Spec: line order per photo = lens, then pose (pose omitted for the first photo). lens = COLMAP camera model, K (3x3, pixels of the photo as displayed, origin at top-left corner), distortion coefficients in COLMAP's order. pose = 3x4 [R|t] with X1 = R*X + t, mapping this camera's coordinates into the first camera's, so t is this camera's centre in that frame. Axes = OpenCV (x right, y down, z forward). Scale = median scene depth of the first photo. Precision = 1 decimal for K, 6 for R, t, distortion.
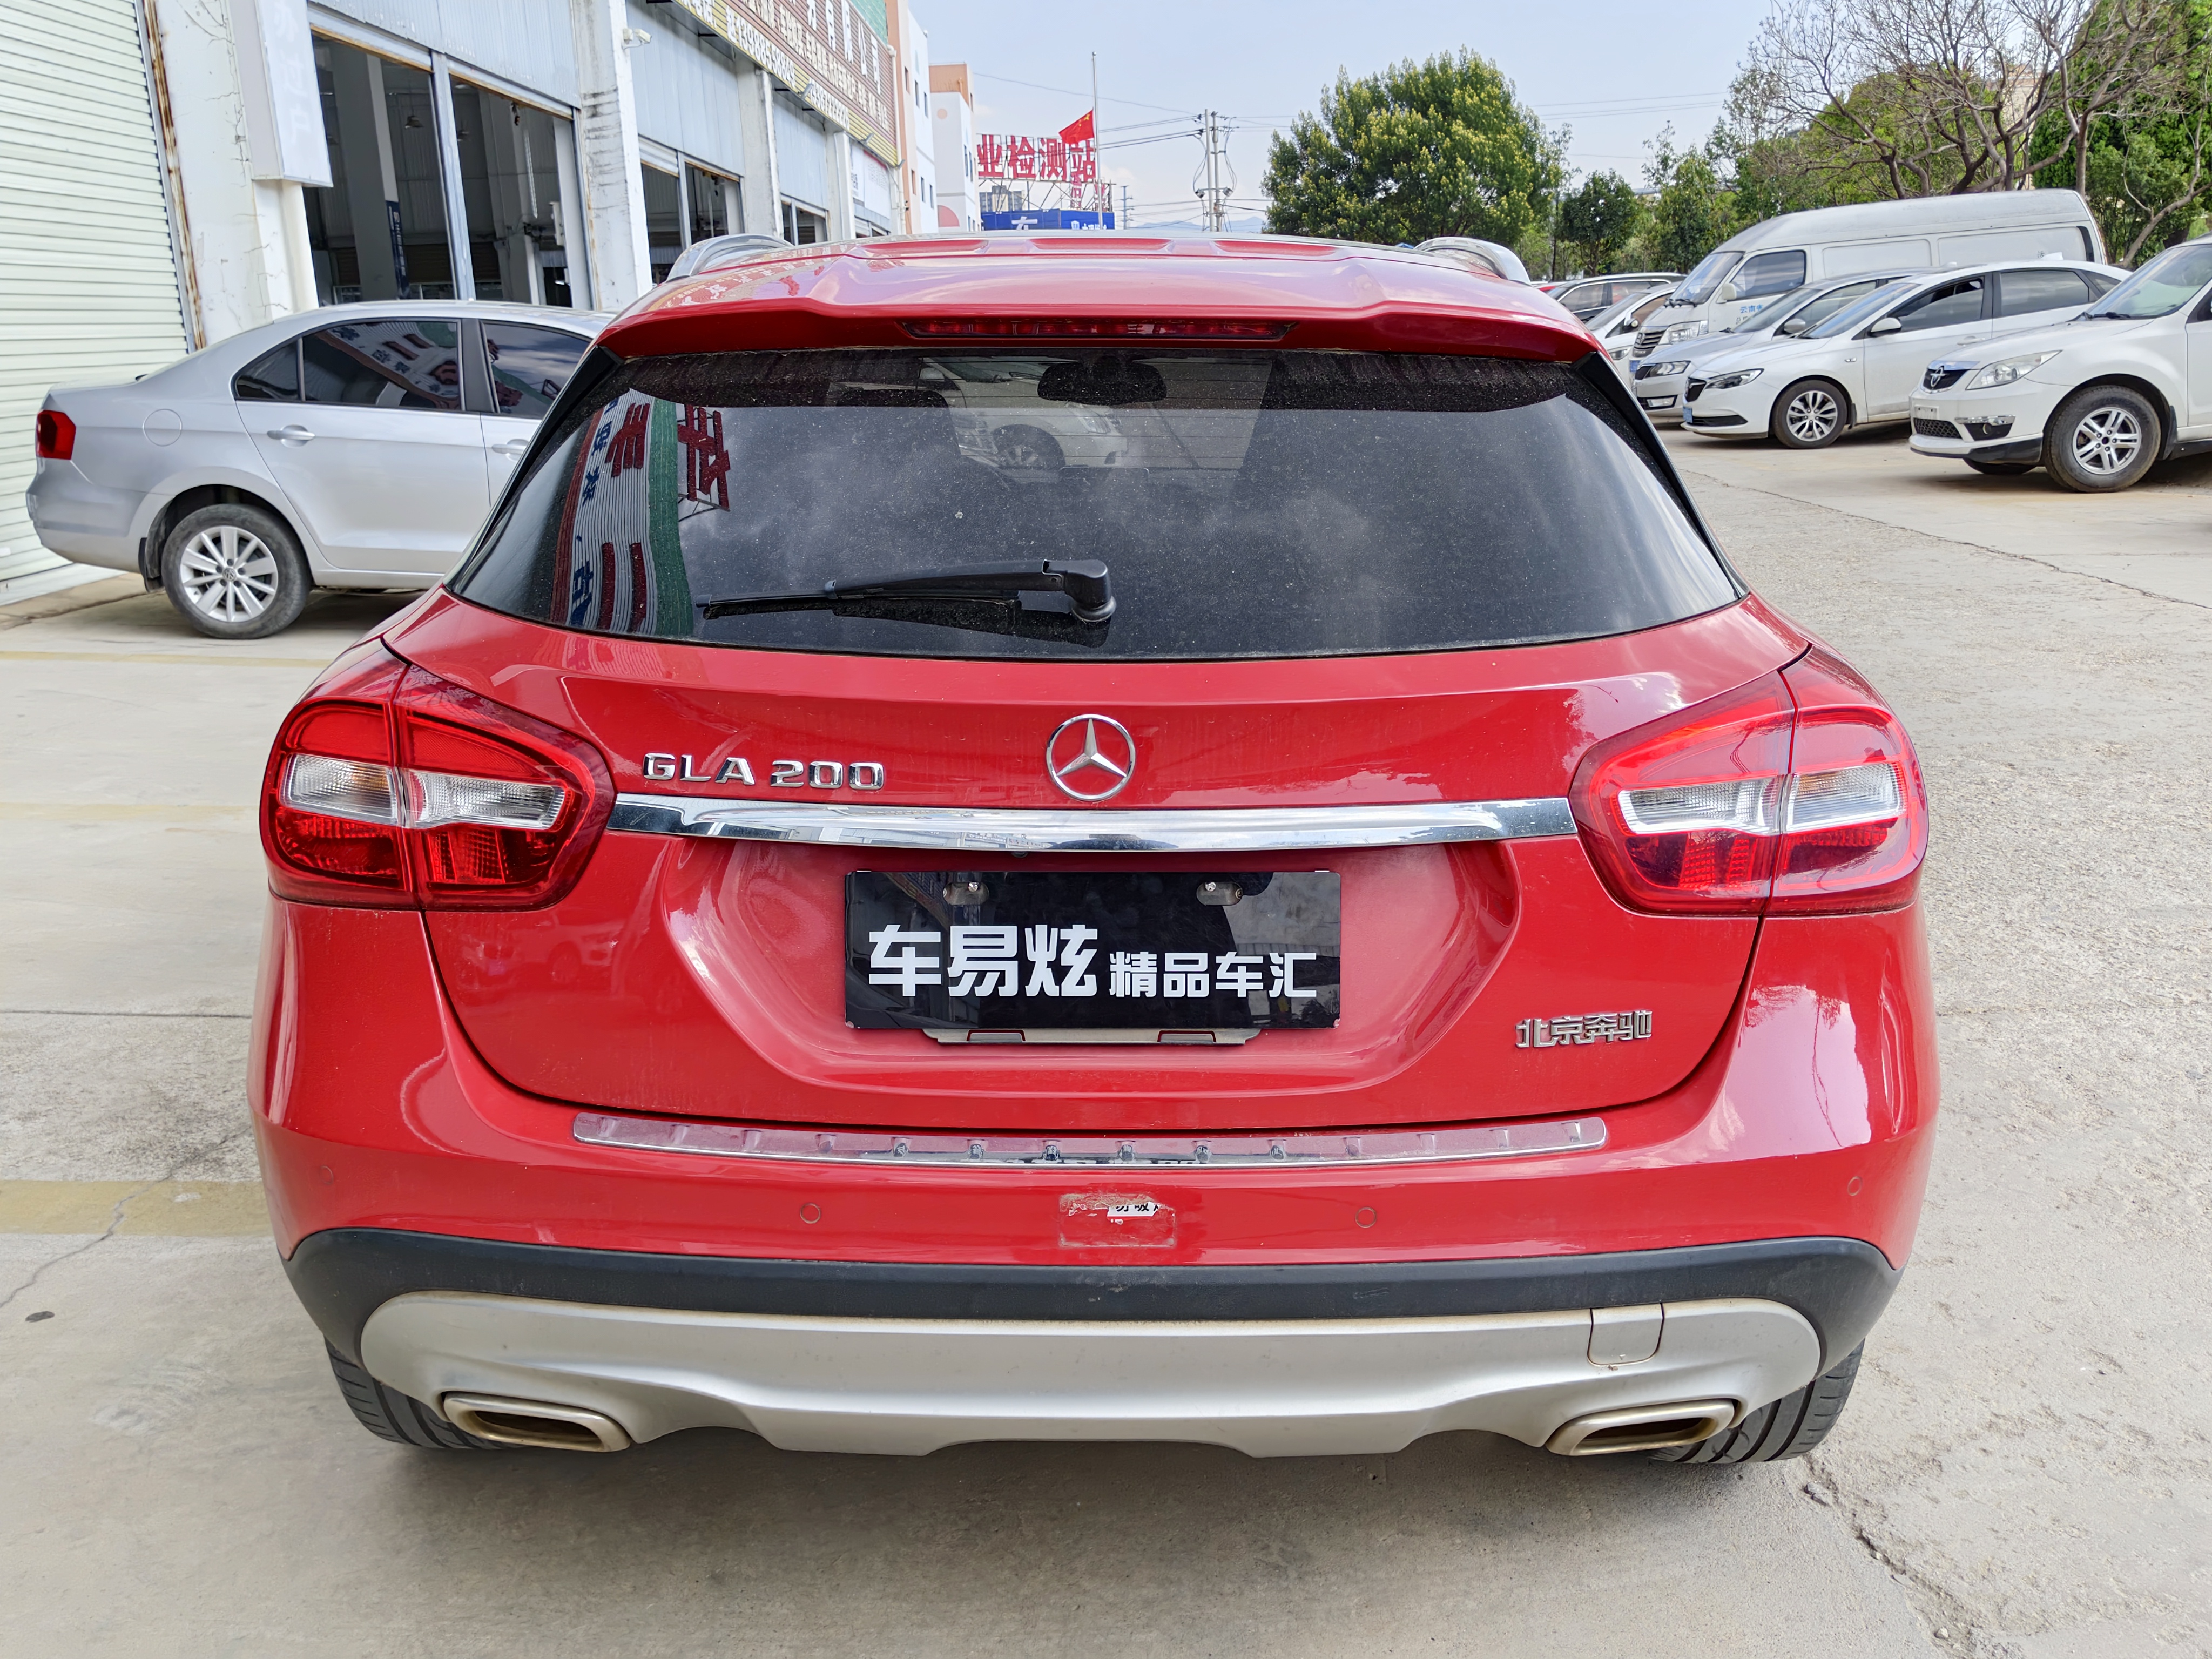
lens RADIAL K [[1934.7, 0, 1096.7], [0, 1934.7, 822.0], [0, 0, 1]] dist [0.032842, -0.018567]
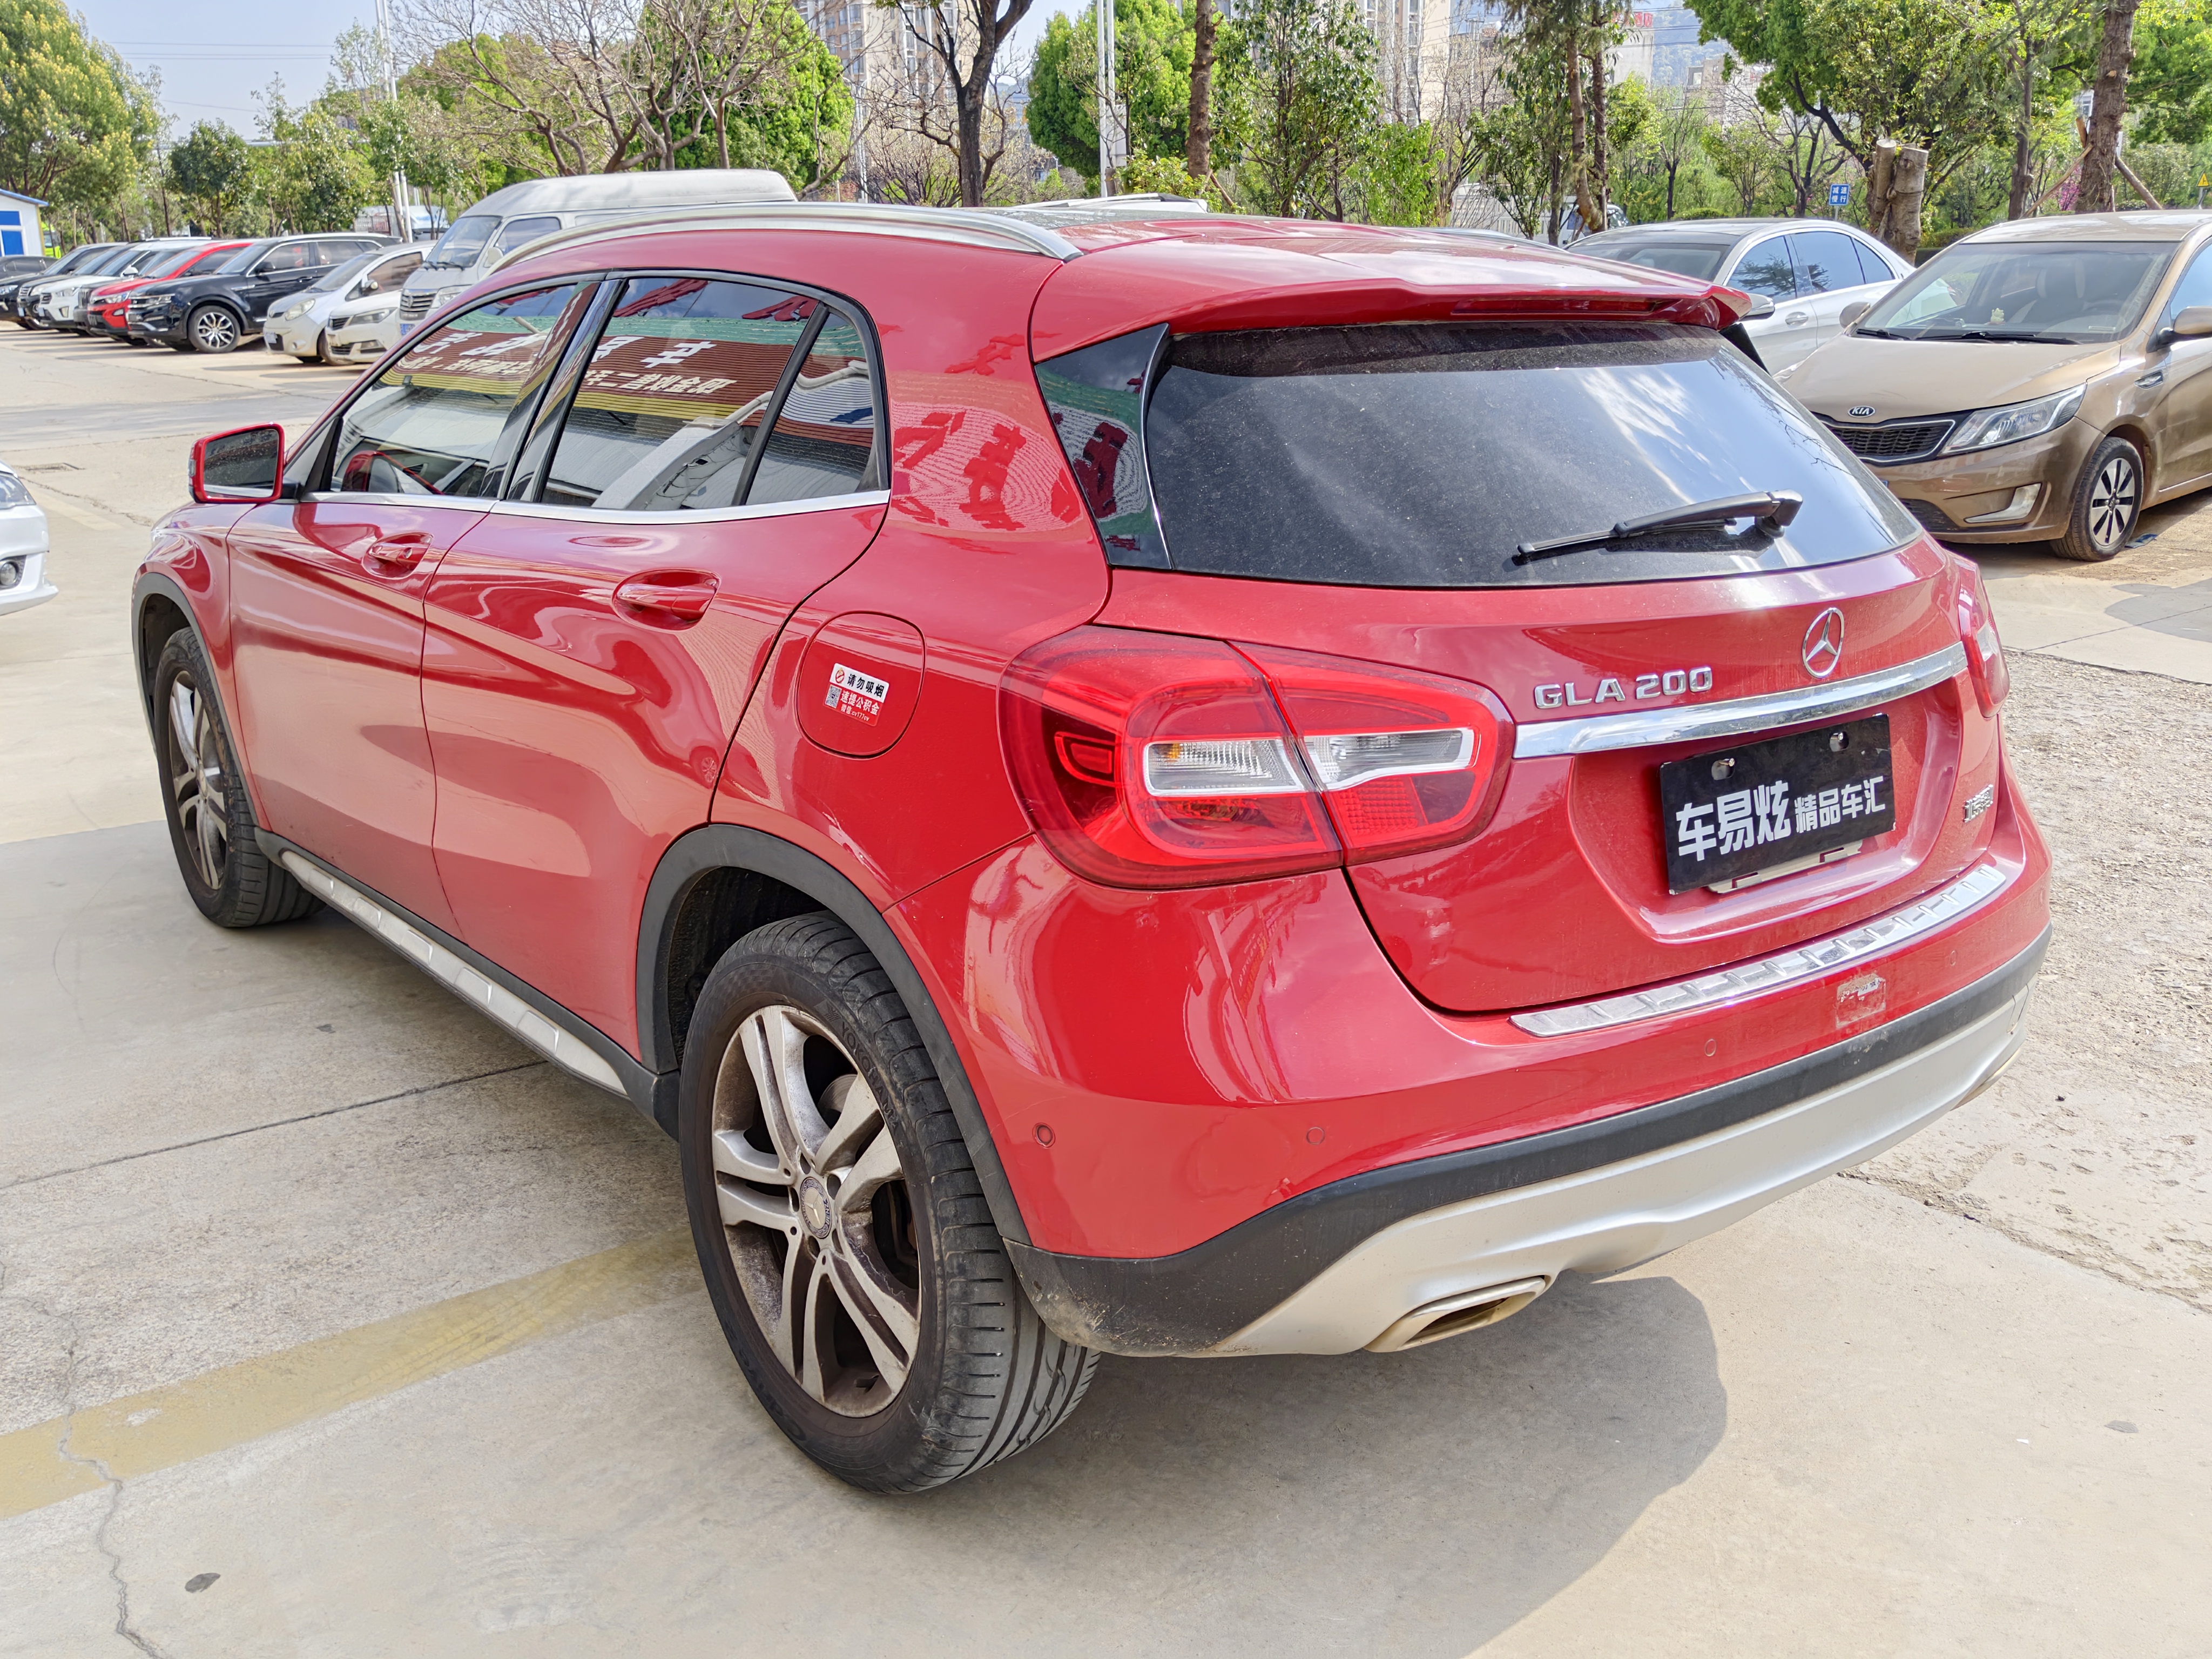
lens RADIAL K [[1934.7, 0, 1096.7], [0, 1934.7, 822.0], [0, 0, 1]] dist [0.032842, -0.018567]
pose [[0.783141, -0.158750, 0.601239, -0.714827], [0.148089, 0.986659, 0.067623, -0.045796], [-0.603954, 0.036078, 0.796202, 0.167410]]
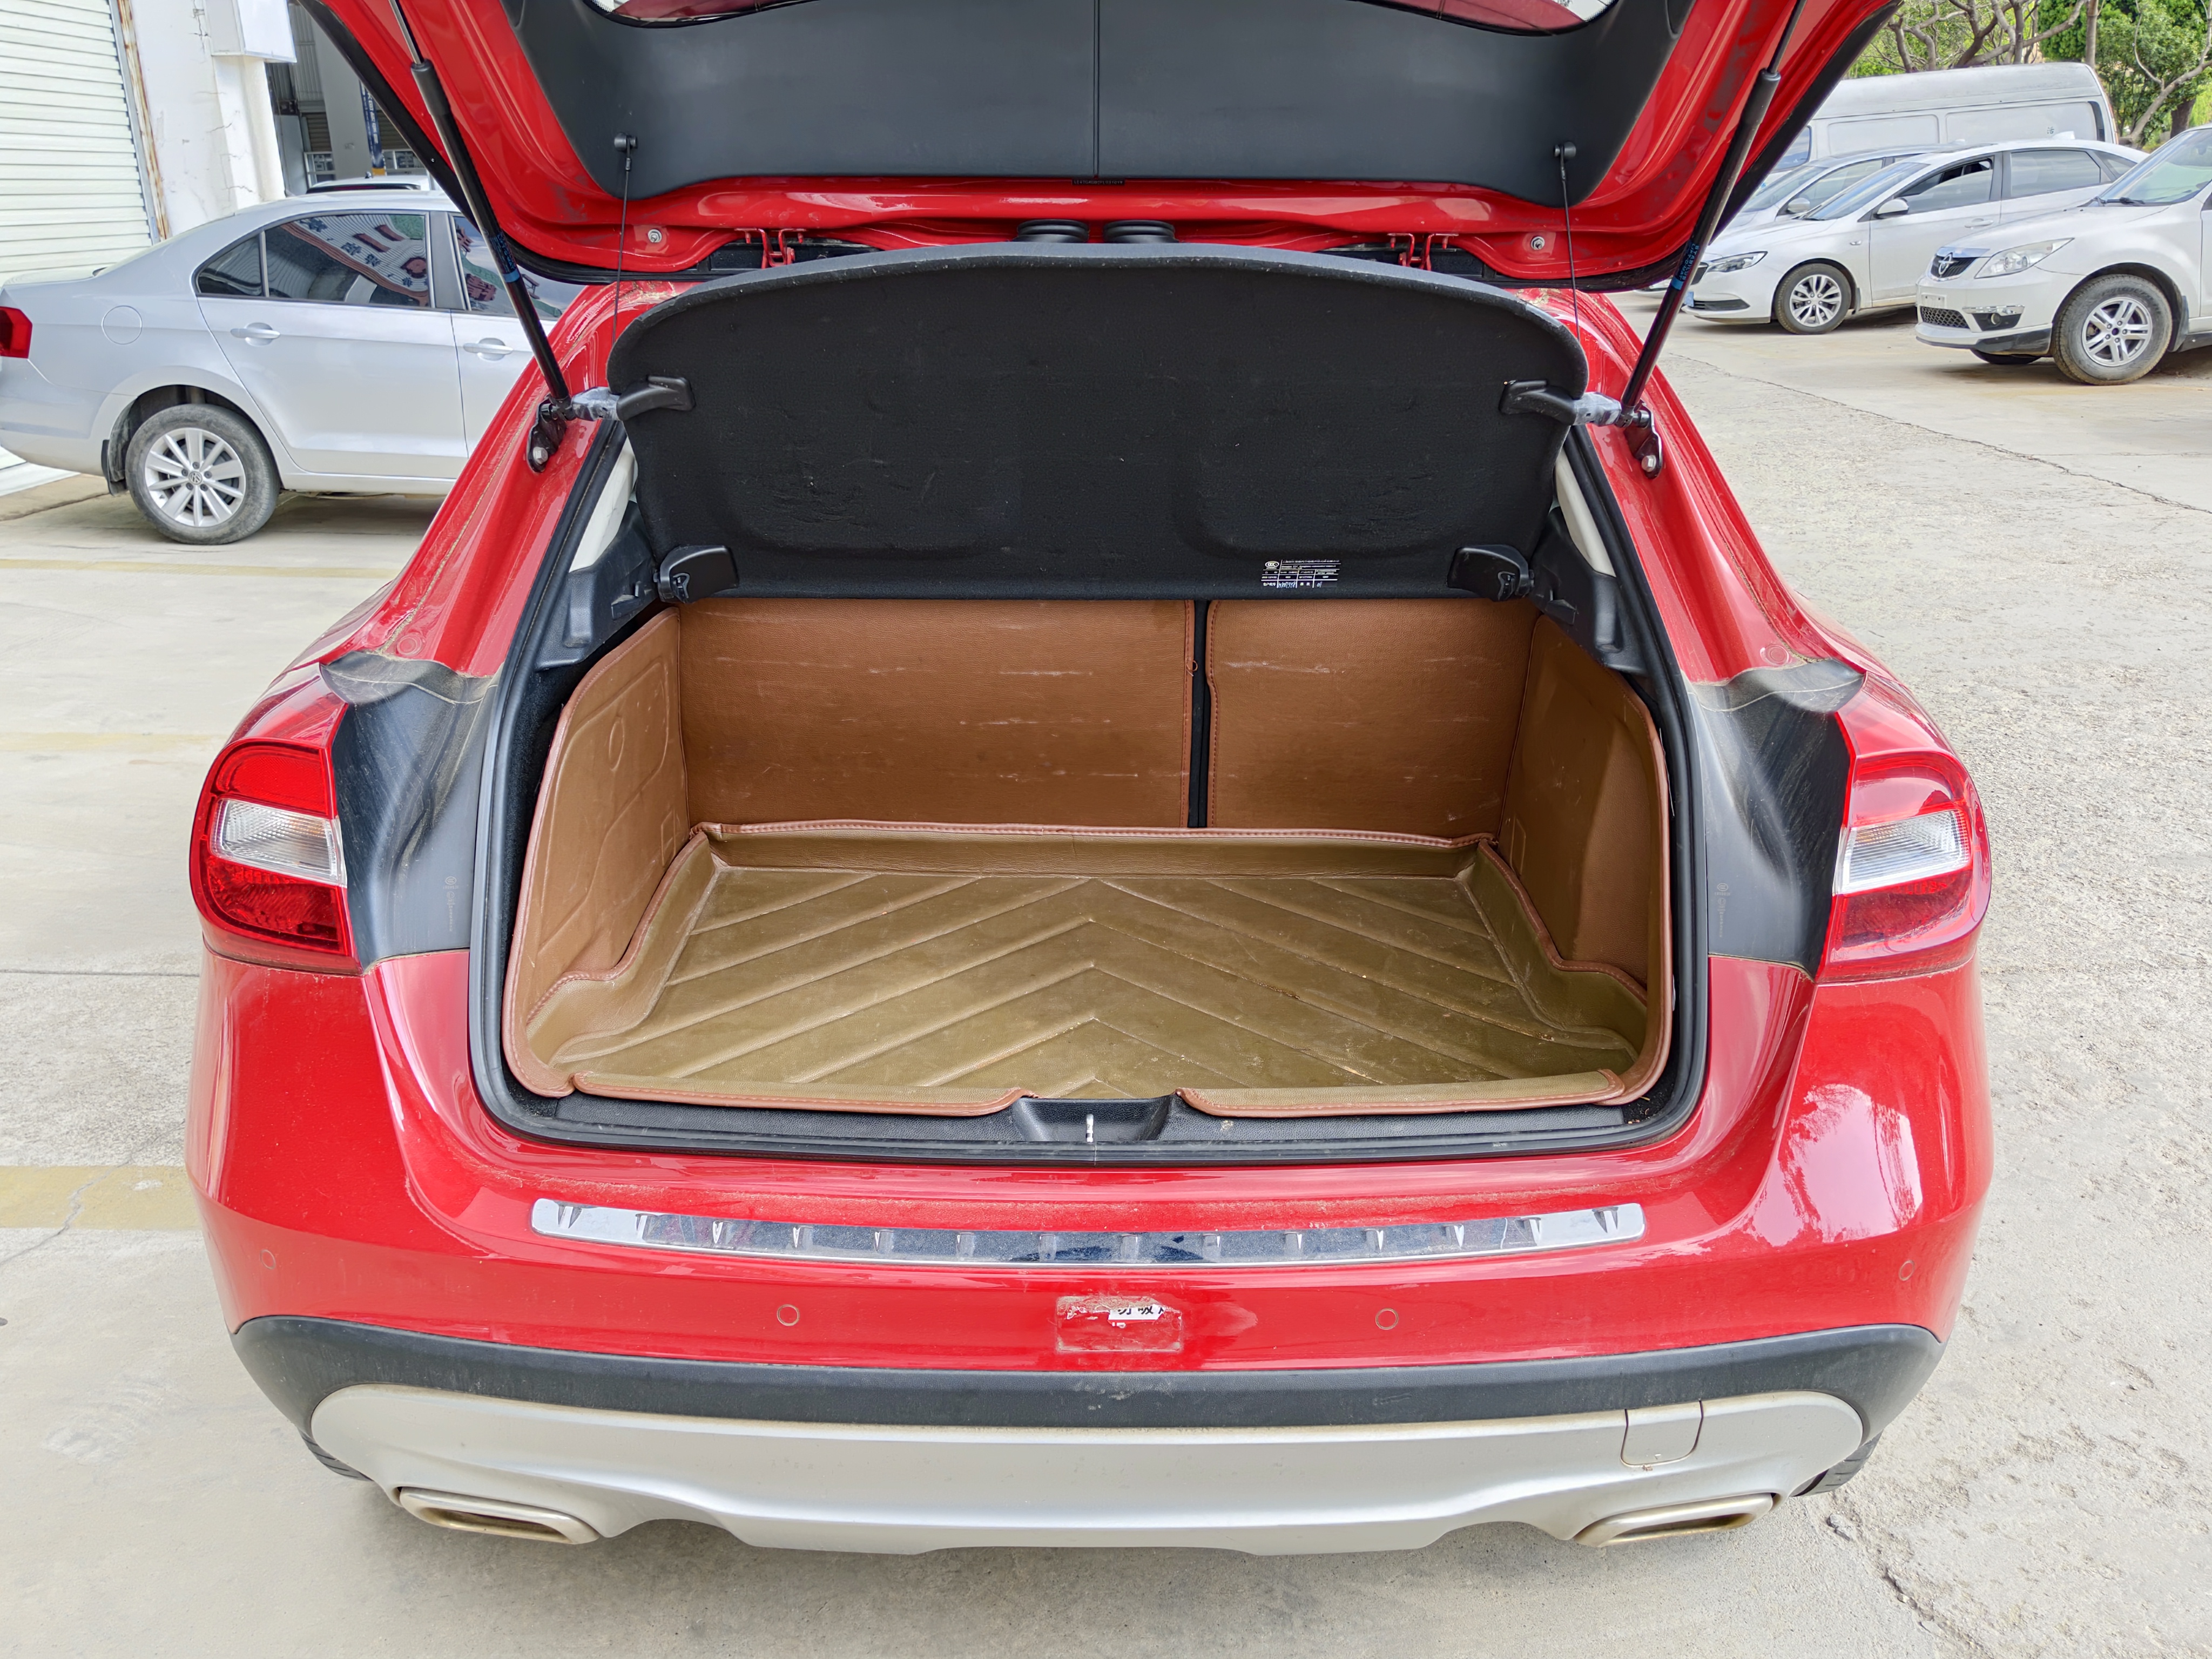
lens RADIAL K [[1933.5, 0, 1097.3], [0, 1933.5, 803.8], [0, 0, 1]] dist [0.032503, -0.020683]
pose [[0.999980, 0.000322, 0.006314, -0.003652], [-0.000673, 0.998453, 0.055598, -0.058712], [-0.006286, -0.055601, 0.998433, 0.053889]]
